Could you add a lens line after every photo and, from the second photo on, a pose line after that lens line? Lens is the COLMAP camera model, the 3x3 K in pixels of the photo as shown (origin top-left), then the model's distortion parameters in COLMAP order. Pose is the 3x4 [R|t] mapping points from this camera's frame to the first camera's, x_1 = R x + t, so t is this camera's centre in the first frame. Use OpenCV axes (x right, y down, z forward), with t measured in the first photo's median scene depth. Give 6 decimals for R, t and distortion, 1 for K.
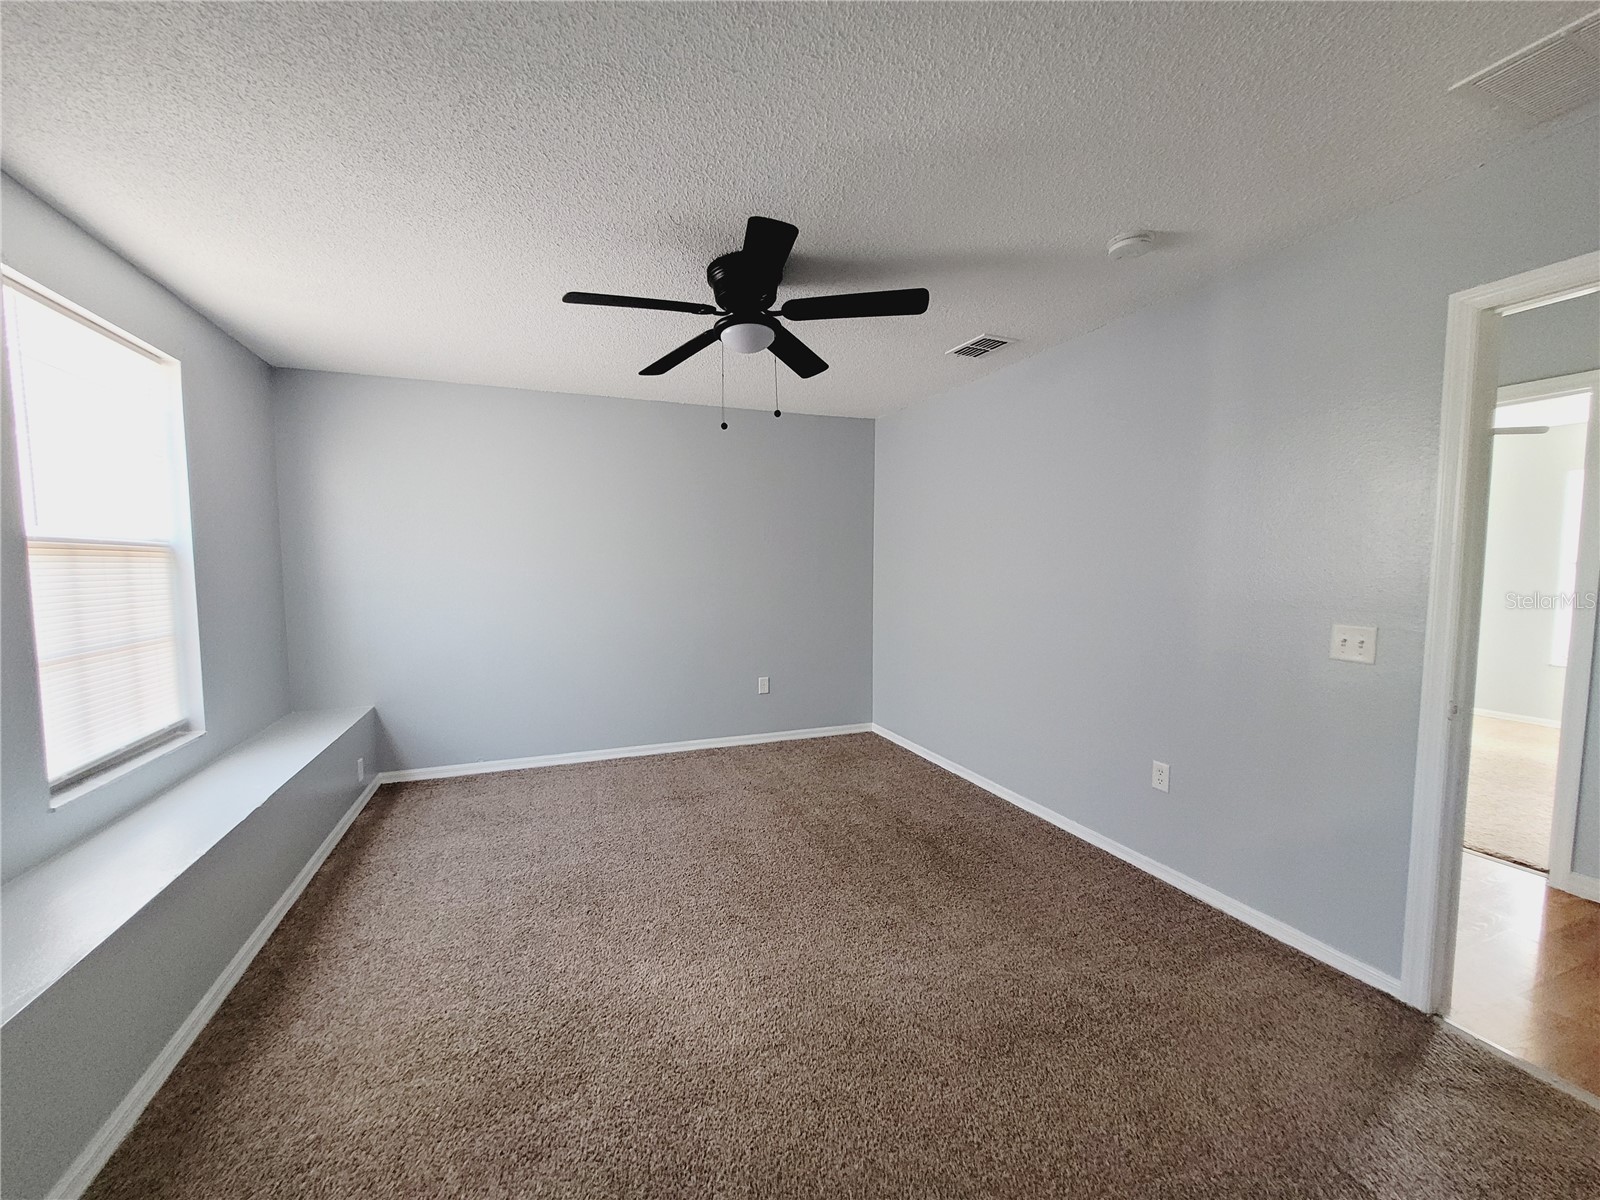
lens RADIAL K [[625.9, 0, 779.5], [0, 625.9, 608.6], [0, 0, 1]] dist [0.000069, 0.000171]
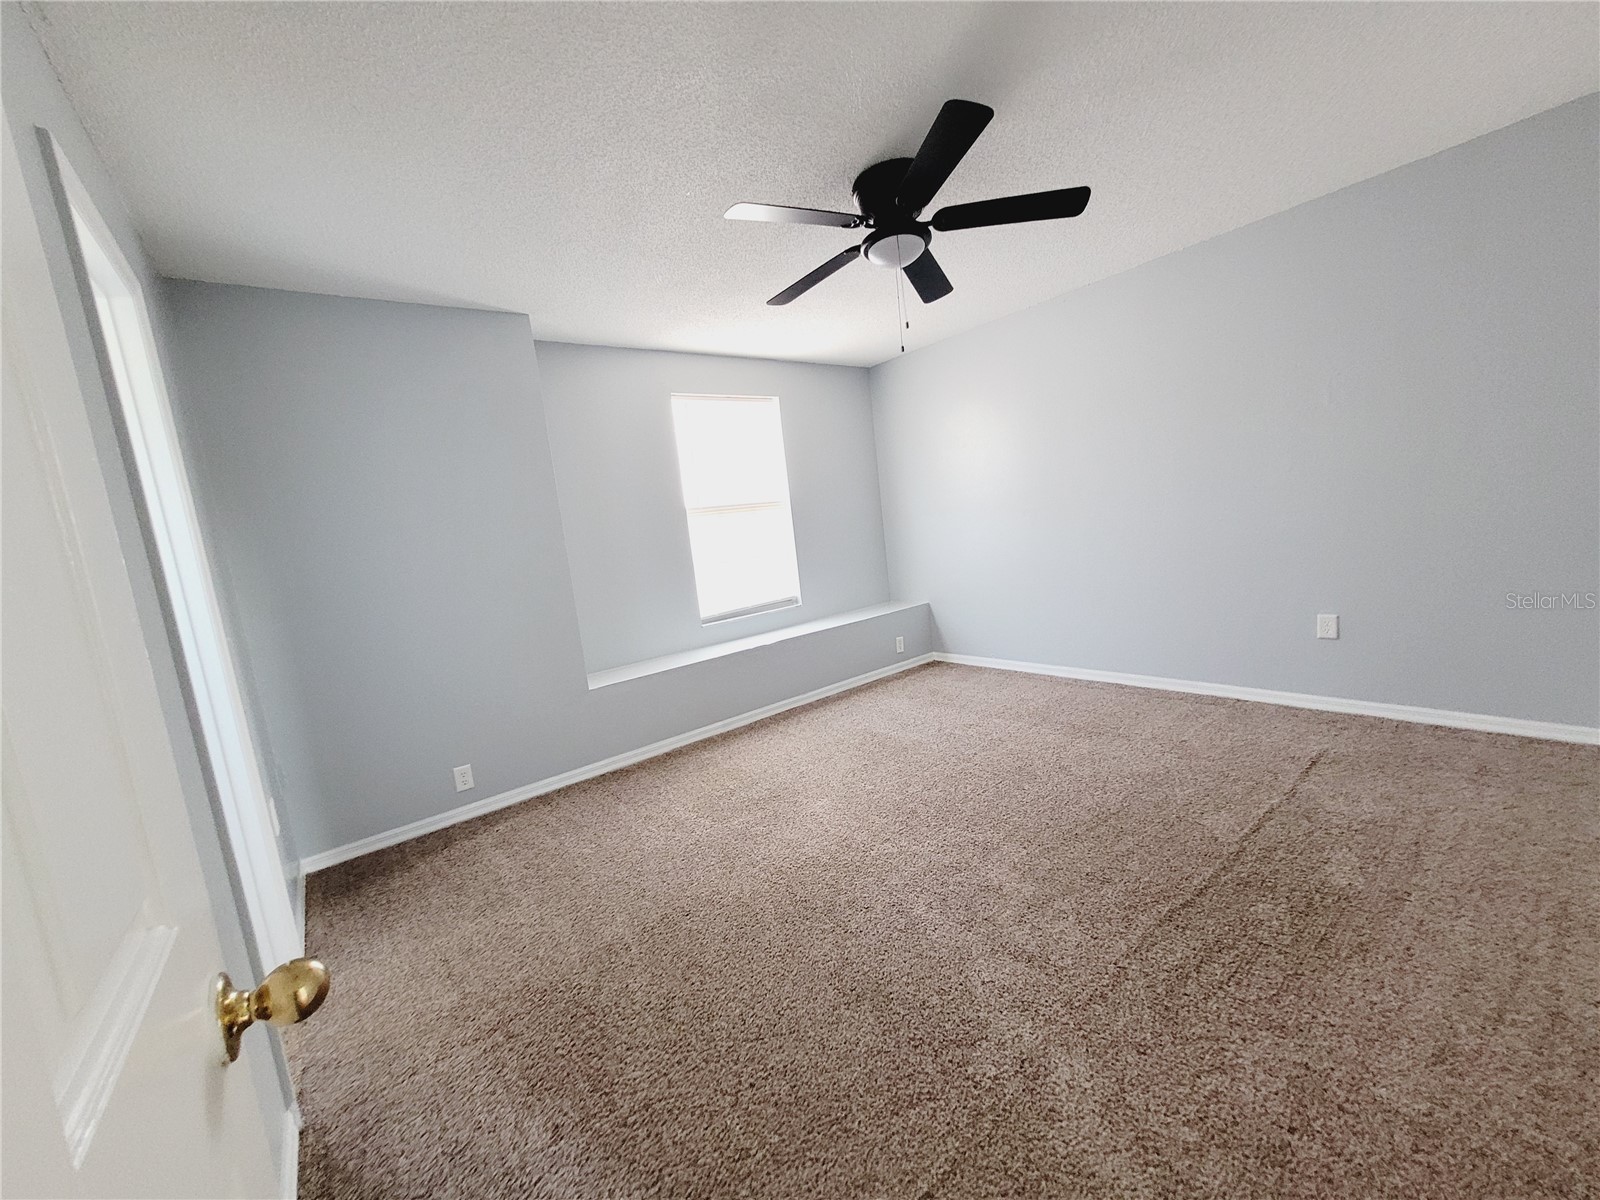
lens RADIAL K [[625.9, 0, 779.5], [0, 625.9, 608.6], [0, 0, 1]] dist [0.000069, 0.000171]
pose [[0.289080, 0.097101, -0.952368, 0.545898], [0.042067, 0.992593, 0.113971, 0.002438], [0.956380, -0.073010, 0.282854, 0.308647]]
